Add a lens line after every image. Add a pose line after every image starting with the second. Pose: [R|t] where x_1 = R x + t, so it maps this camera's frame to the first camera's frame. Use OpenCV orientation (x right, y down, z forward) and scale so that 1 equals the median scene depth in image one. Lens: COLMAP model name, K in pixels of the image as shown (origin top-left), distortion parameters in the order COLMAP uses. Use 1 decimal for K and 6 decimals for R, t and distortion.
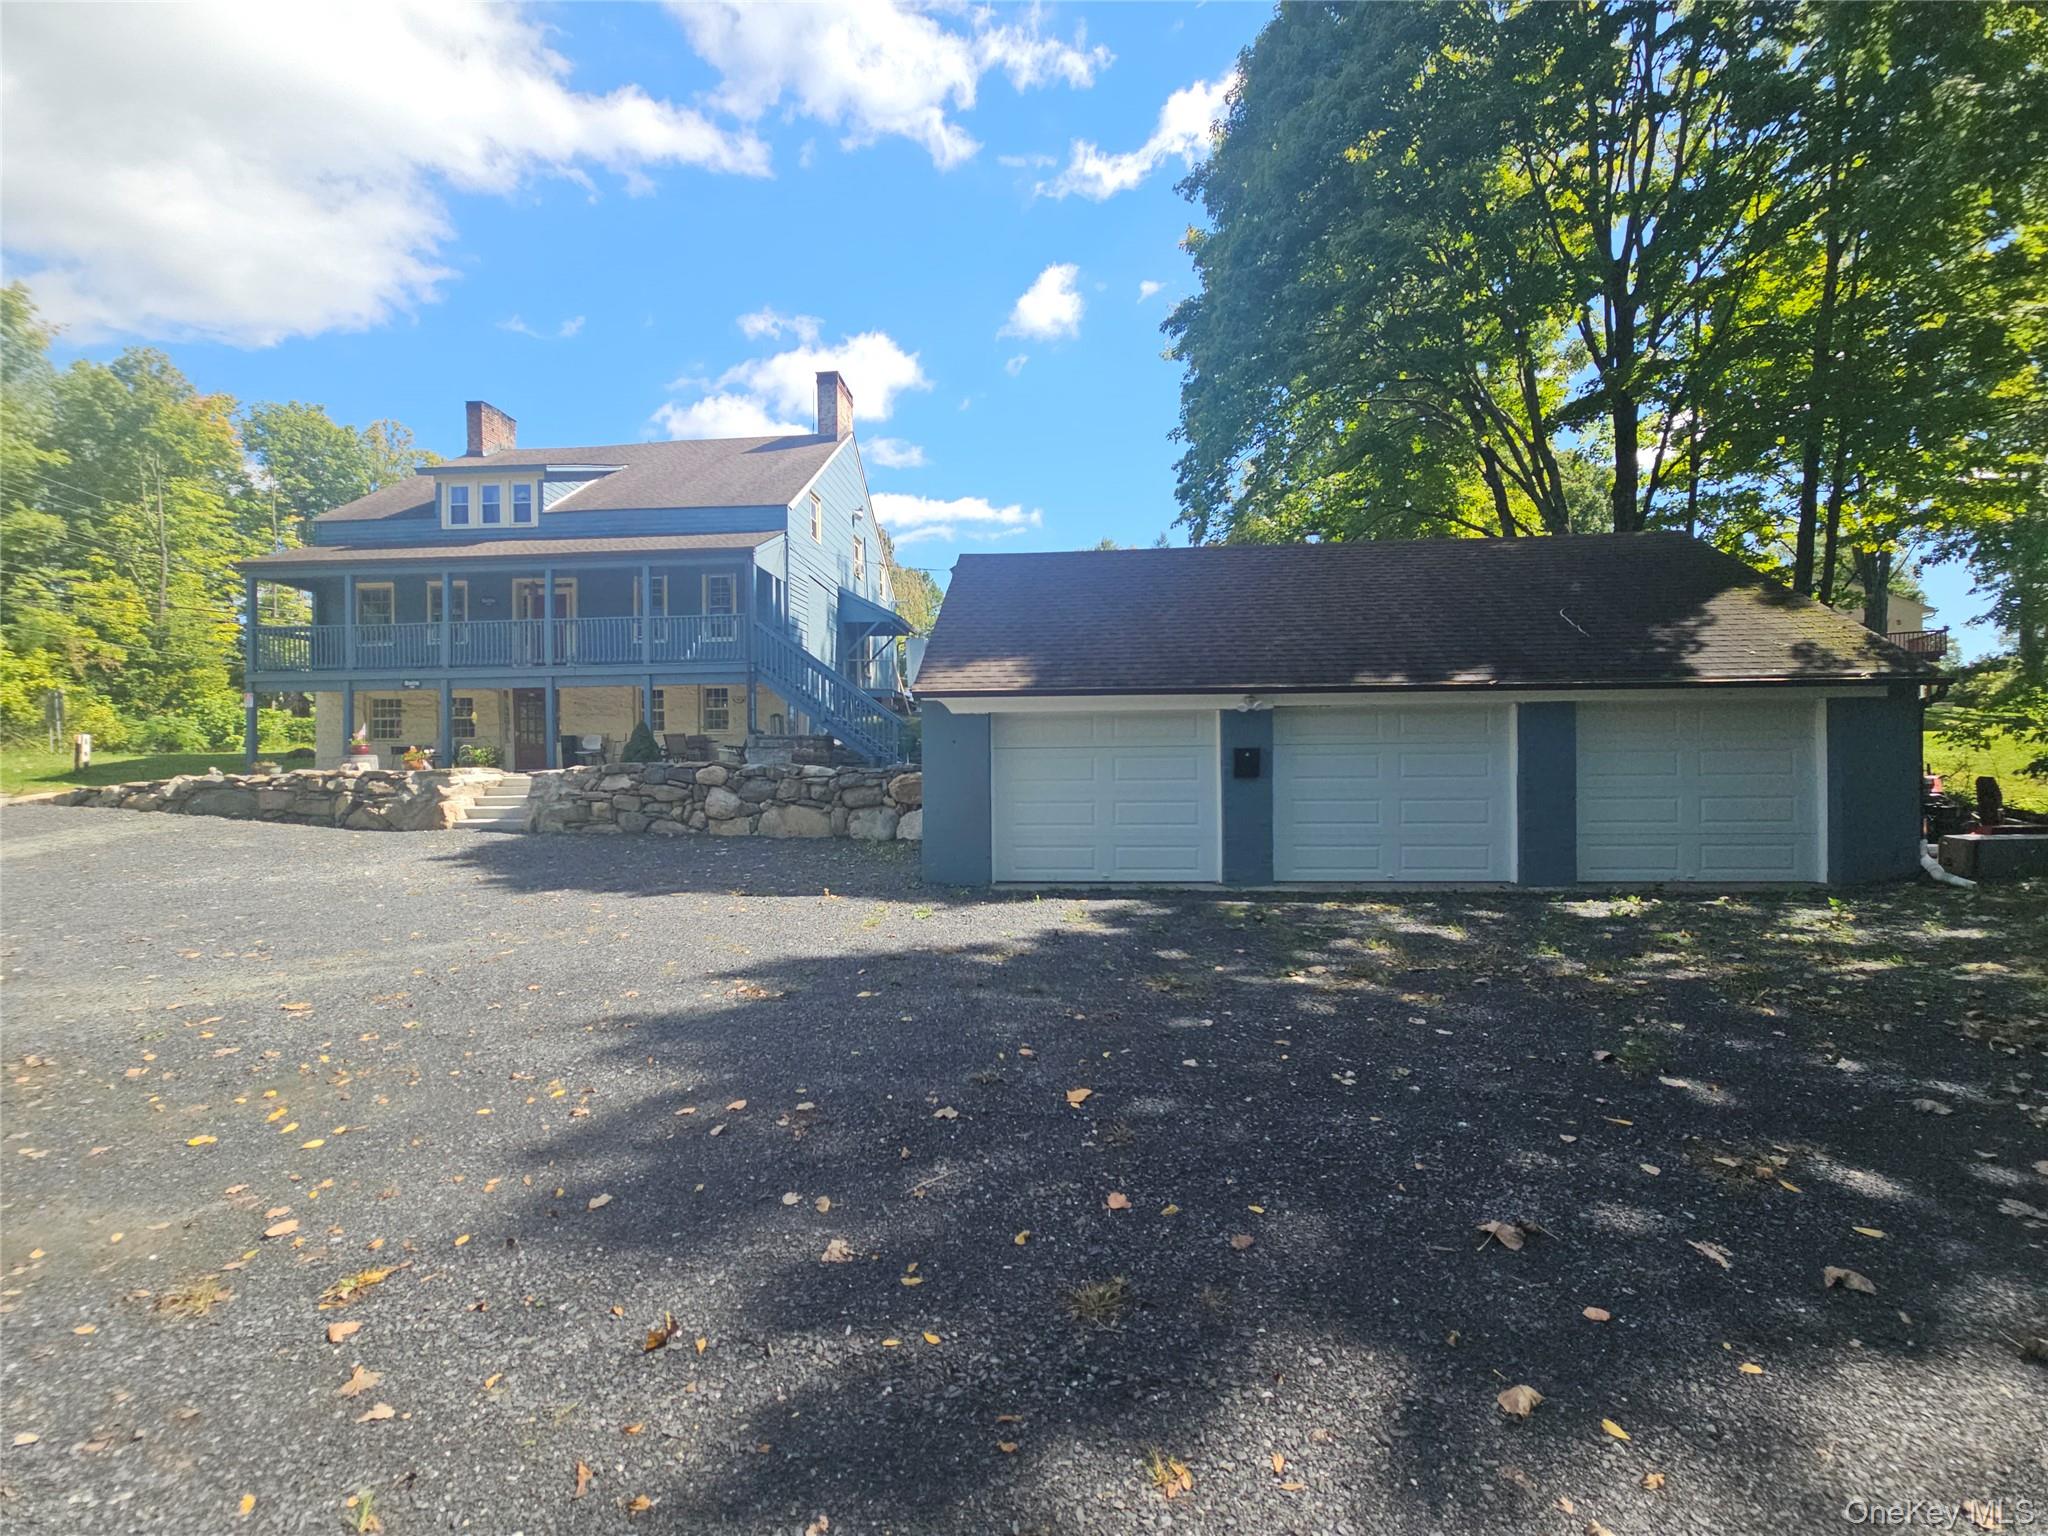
lens RADIAL K [[821.7, 0, 1010.3], [0, 821.7, 765.3], [0, 0, 1]] dist [0.013641, -0.008634]
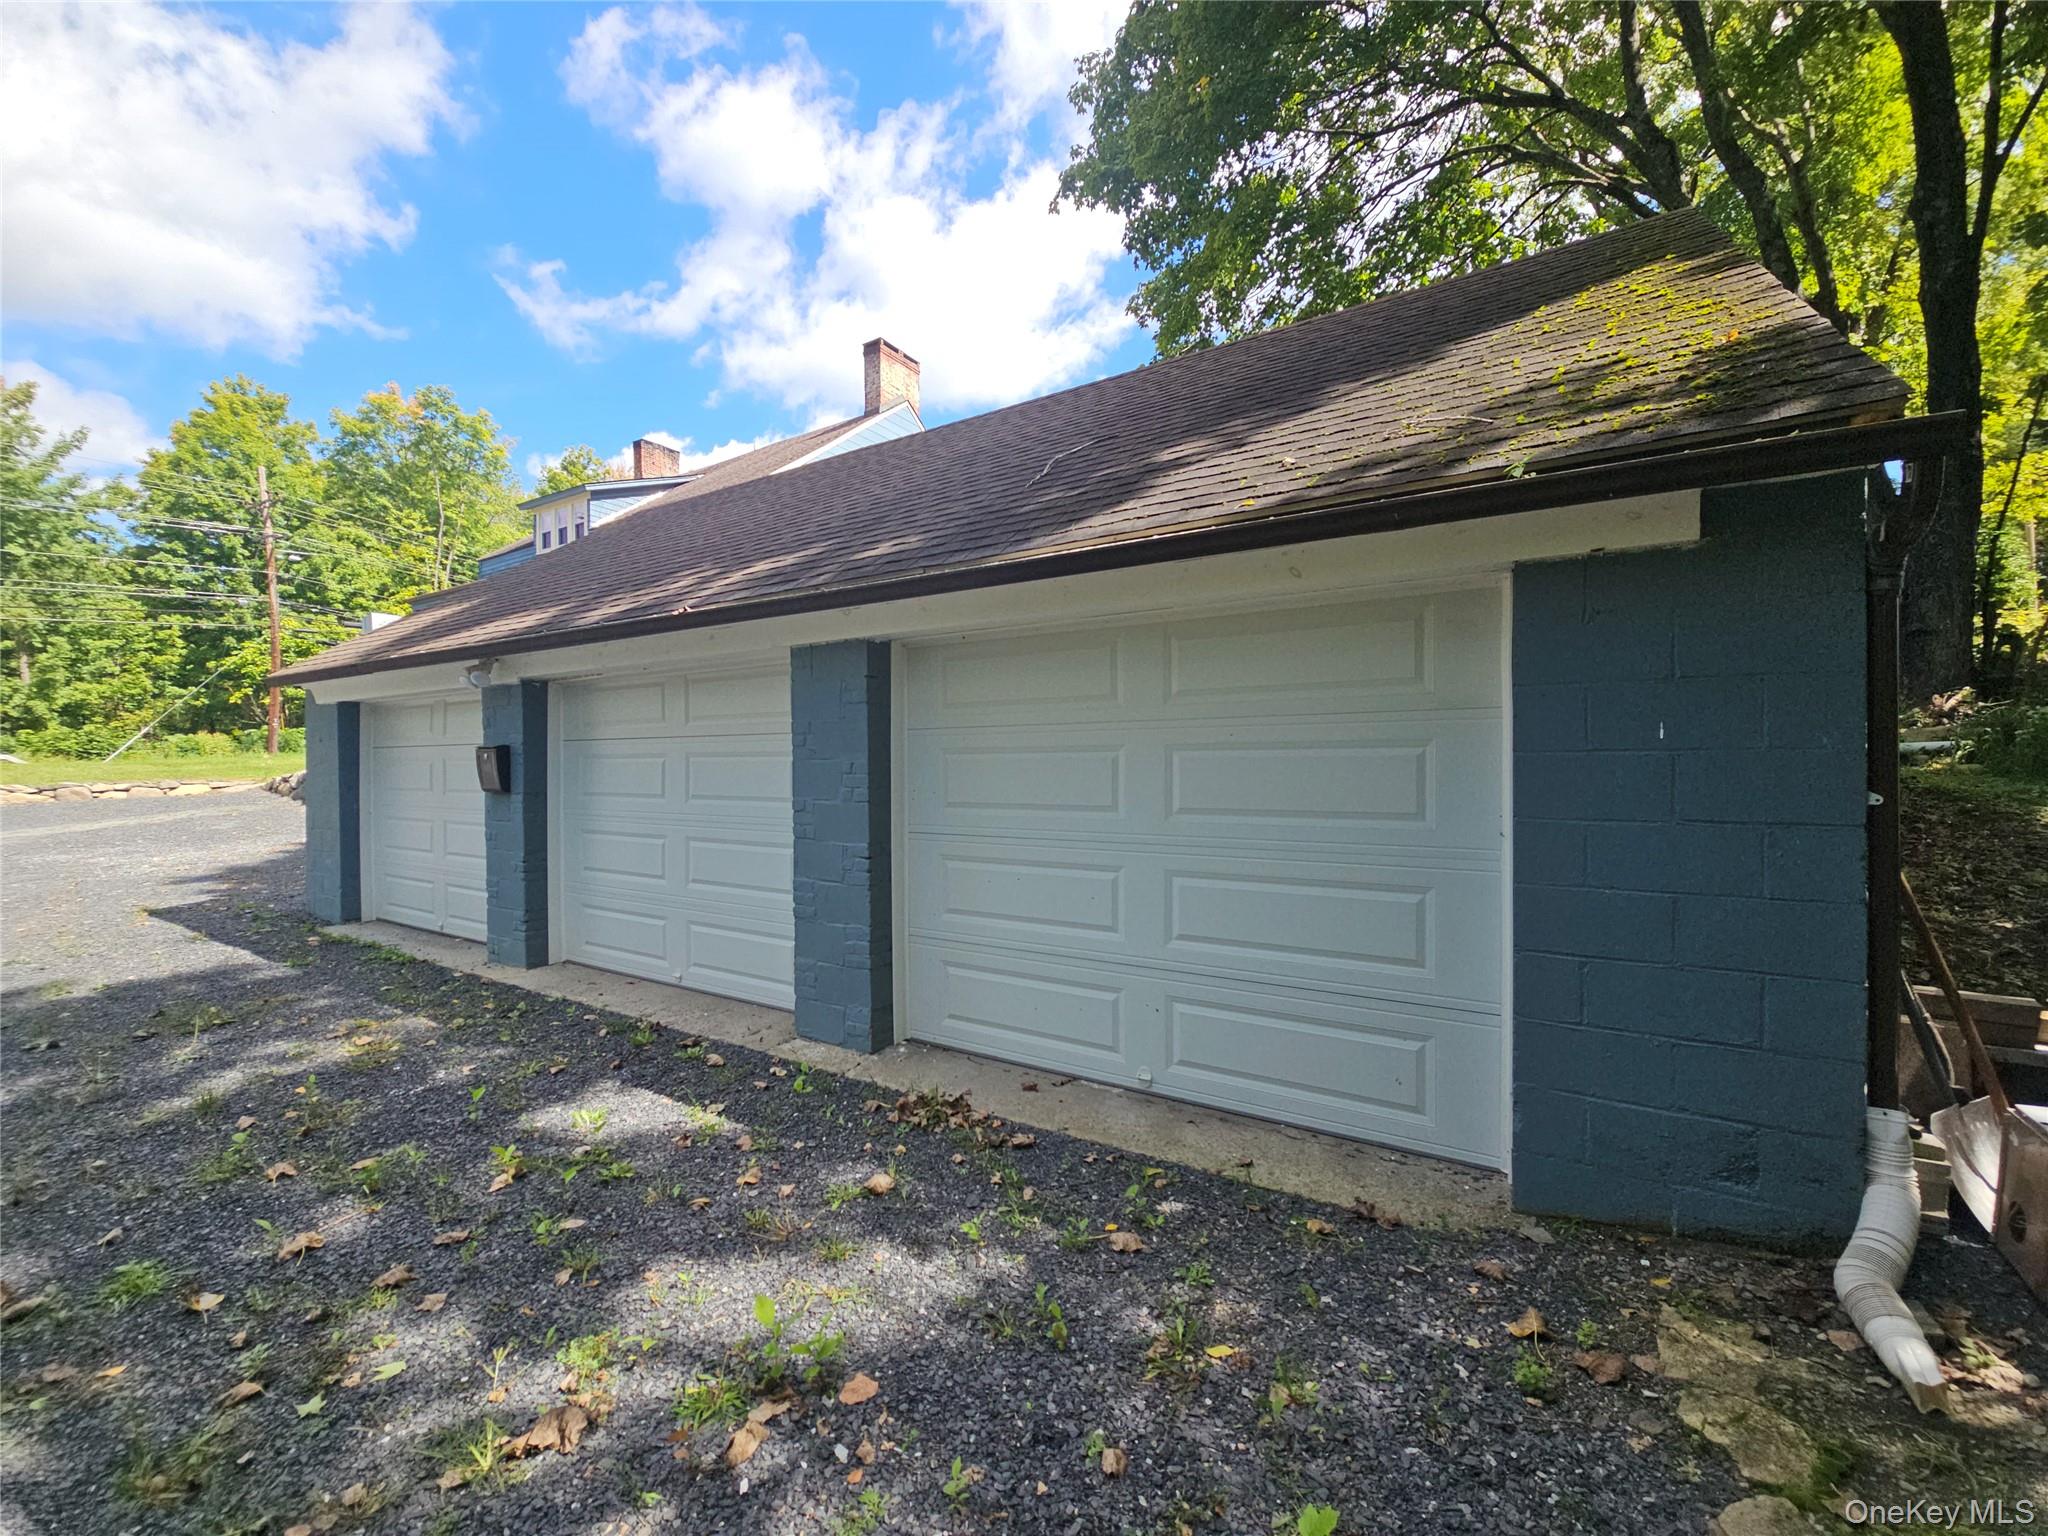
lens RADIAL K [[821.7, 0, 1017.9], [0, 821.7, 753.1], [0, 0, 1]] dist [0.013641, -0.008634]
pose [[0.883269, -0.002675, -0.468859, 0.576460], [0.002176, 0.999996, -0.001606, -0.008146], [0.468861, 0.000398, 0.883272, 0.395876]]
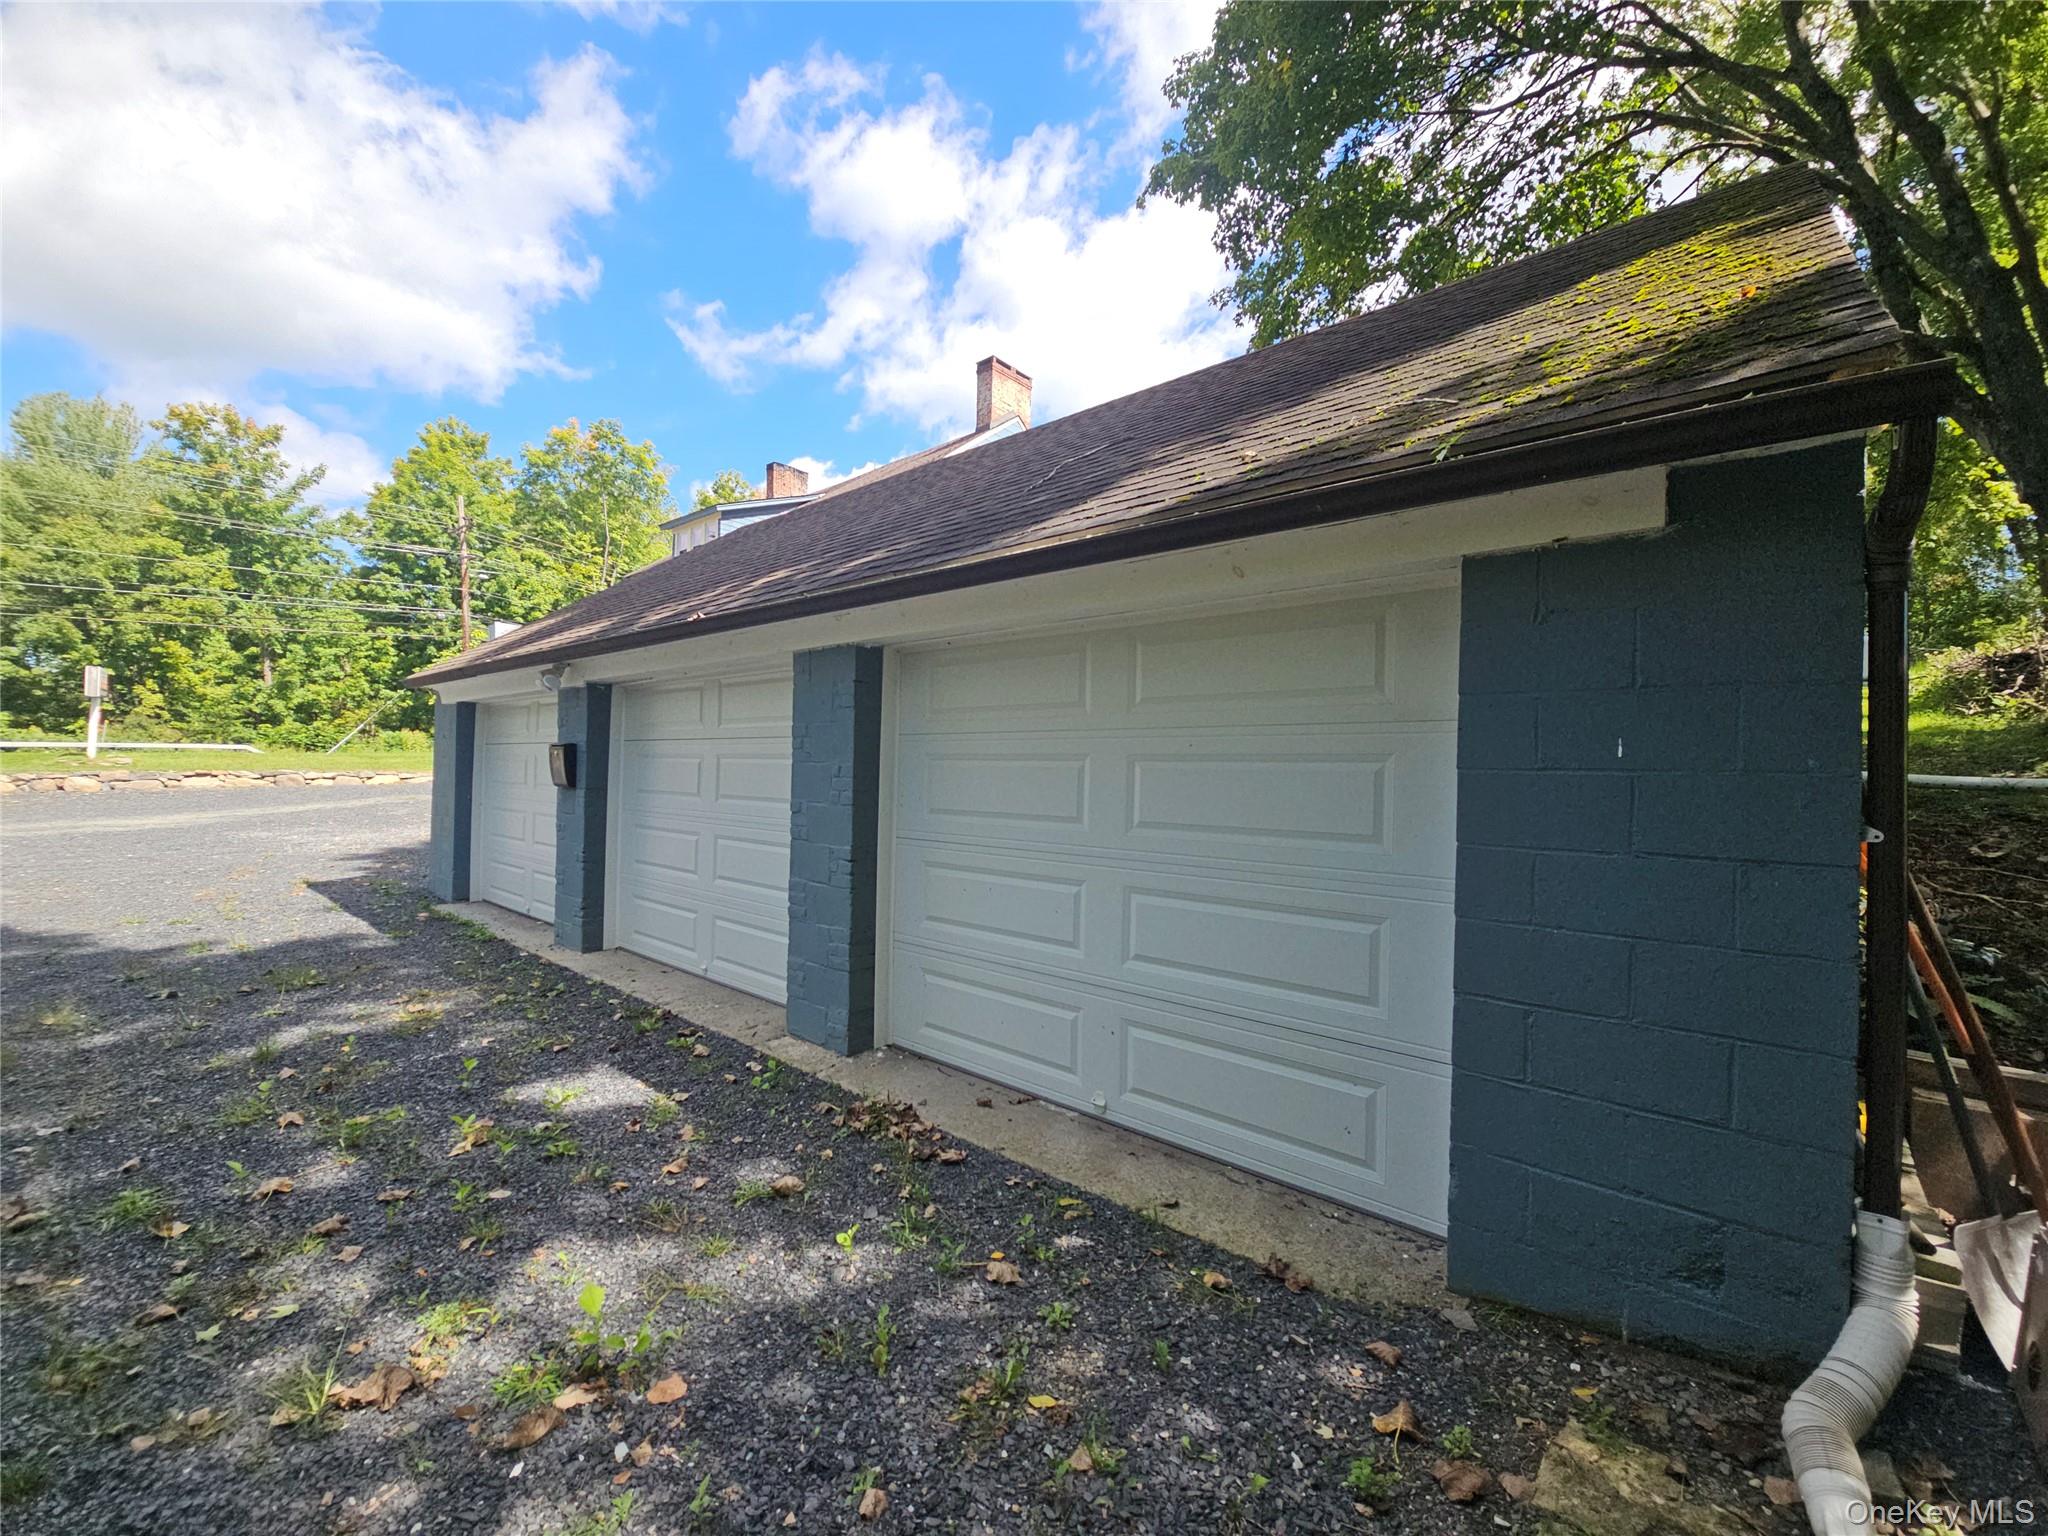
lens RADIAL K [[821.7, 0, 1017.6], [0, 821.7, 751.1], [0, 0, 1]] dist [0.013641, -0.008634]
pose [[0.803788, 0.008558, -0.594855, 0.609159], [-0.023577, 0.999569, -0.017478, -0.007192], [0.594449, 0.028073, 0.803643, 0.421700]]
